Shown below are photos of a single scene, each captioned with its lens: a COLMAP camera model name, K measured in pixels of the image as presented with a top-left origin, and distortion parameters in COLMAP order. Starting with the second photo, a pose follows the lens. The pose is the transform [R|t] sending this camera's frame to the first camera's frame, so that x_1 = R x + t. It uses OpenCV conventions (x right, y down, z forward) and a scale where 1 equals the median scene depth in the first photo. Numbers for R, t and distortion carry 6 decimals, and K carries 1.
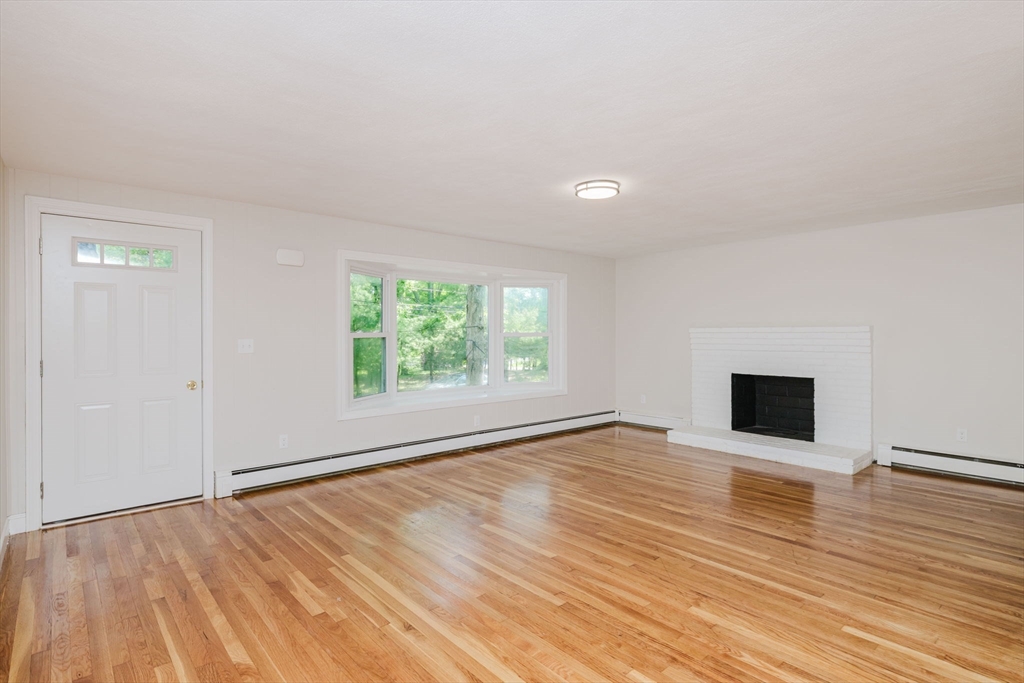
lens RADIAL K [[527.5, 0, 512.0], [0, 527.5, 341.5], [0, 0, 1]] dist [0.001819, 0.000191]
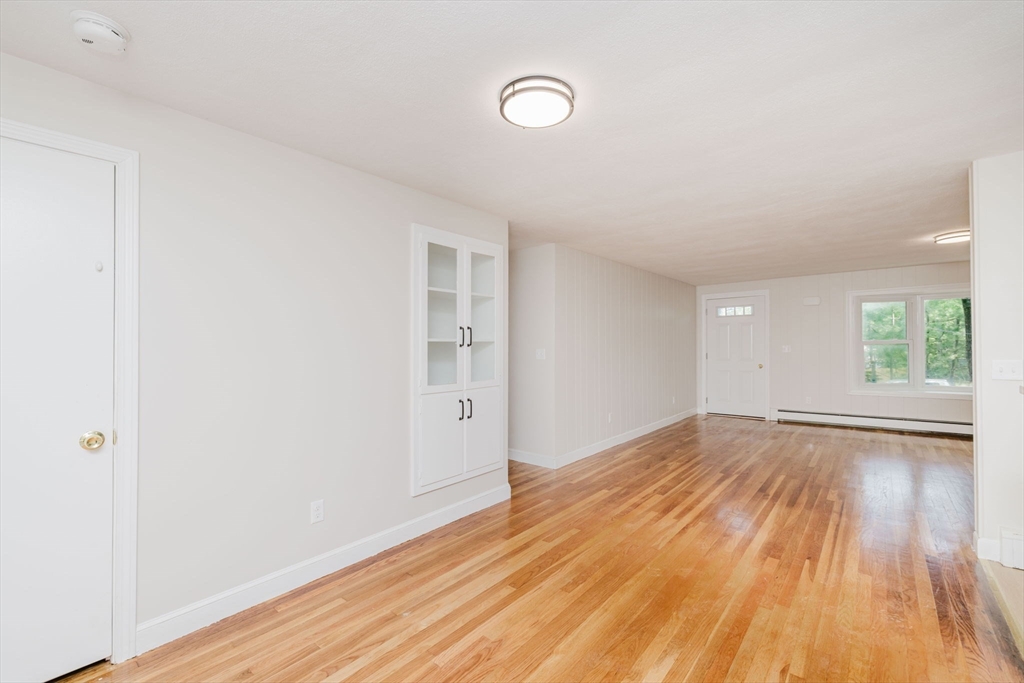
lens RADIAL K [[431.8, 0, 510.2], [0, 431.8, 341.6], [0, 0, 1]] dist [0.000281, -0.000389]
pose [[0.147876, -0.010281, -0.988952, 0.741574], [-0.000943, 0.999944, -0.010536, -0.001137], [0.989005, 0.002491, 0.147858, -0.209806]]
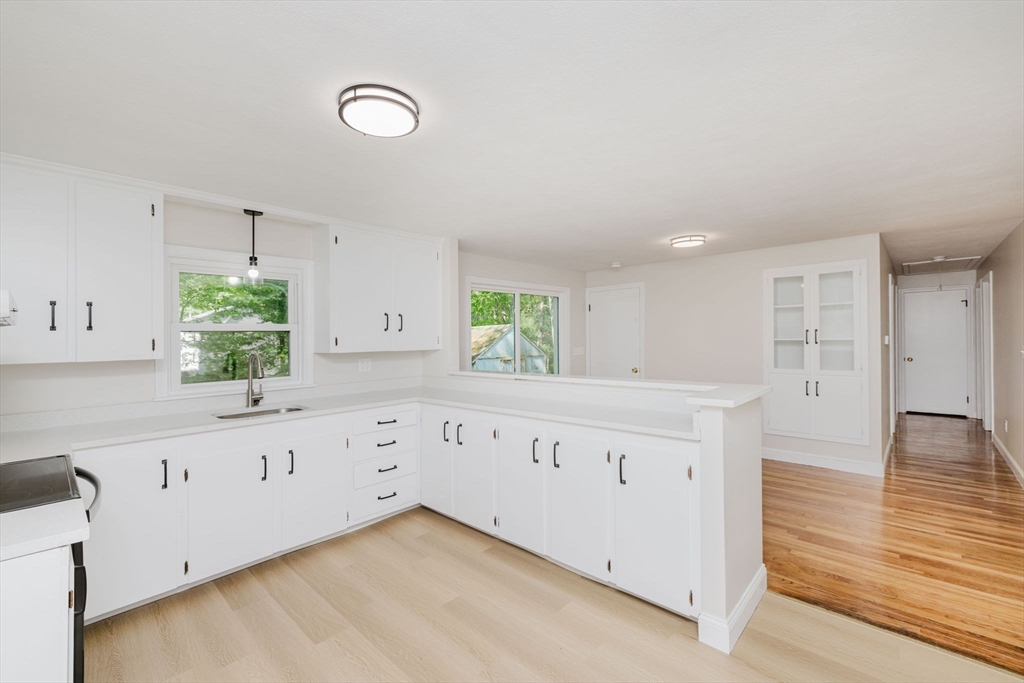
lens RADIAL K [[431.8, 0, 510.2], [0, 431.8, 341.6], [0, 0, 1]] dist [0.000281, -0.000389]
pose [[-0.994791, 0.022467, -0.099427, 0.799228], [0.020327, 0.999540, 0.022492, -0.034367], [0.099887, 0.020353, -0.994791, 0.568562]]
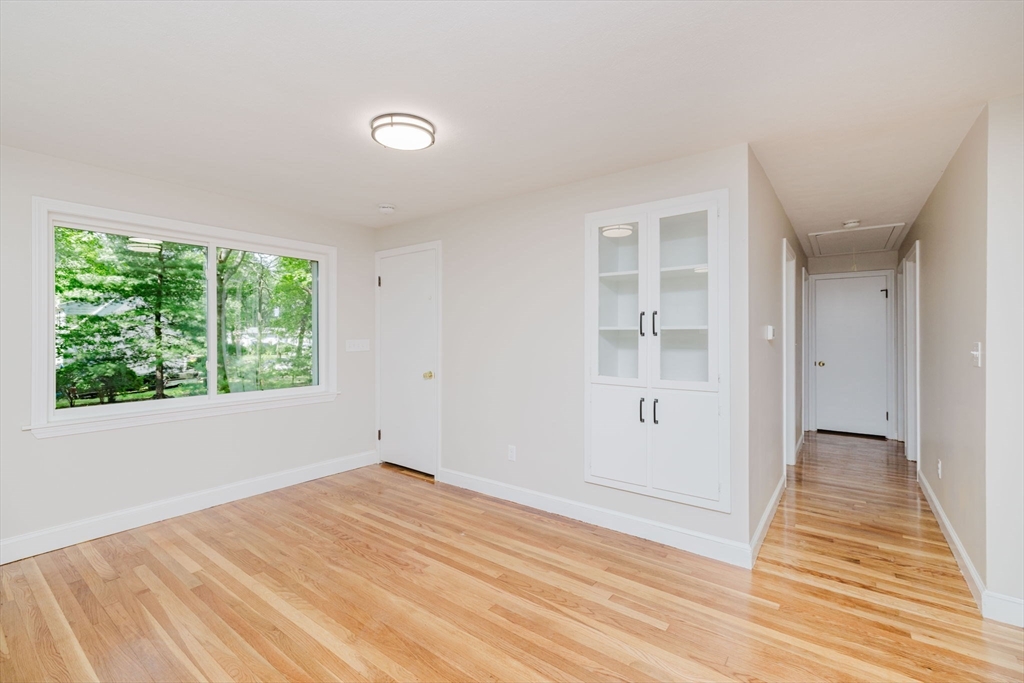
lens RADIAL K [[444.1, 0, 511.9], [0, 444.1, 336.1], [0, 0, 1]] dist [0.007602, -0.000169]
pose [[-0.977637, 0.003176, -0.210275, 0.408577], [0.000300, 0.999906, 0.013709, -0.007021], [0.210299, 0.013339, -0.977546, 0.272031]]
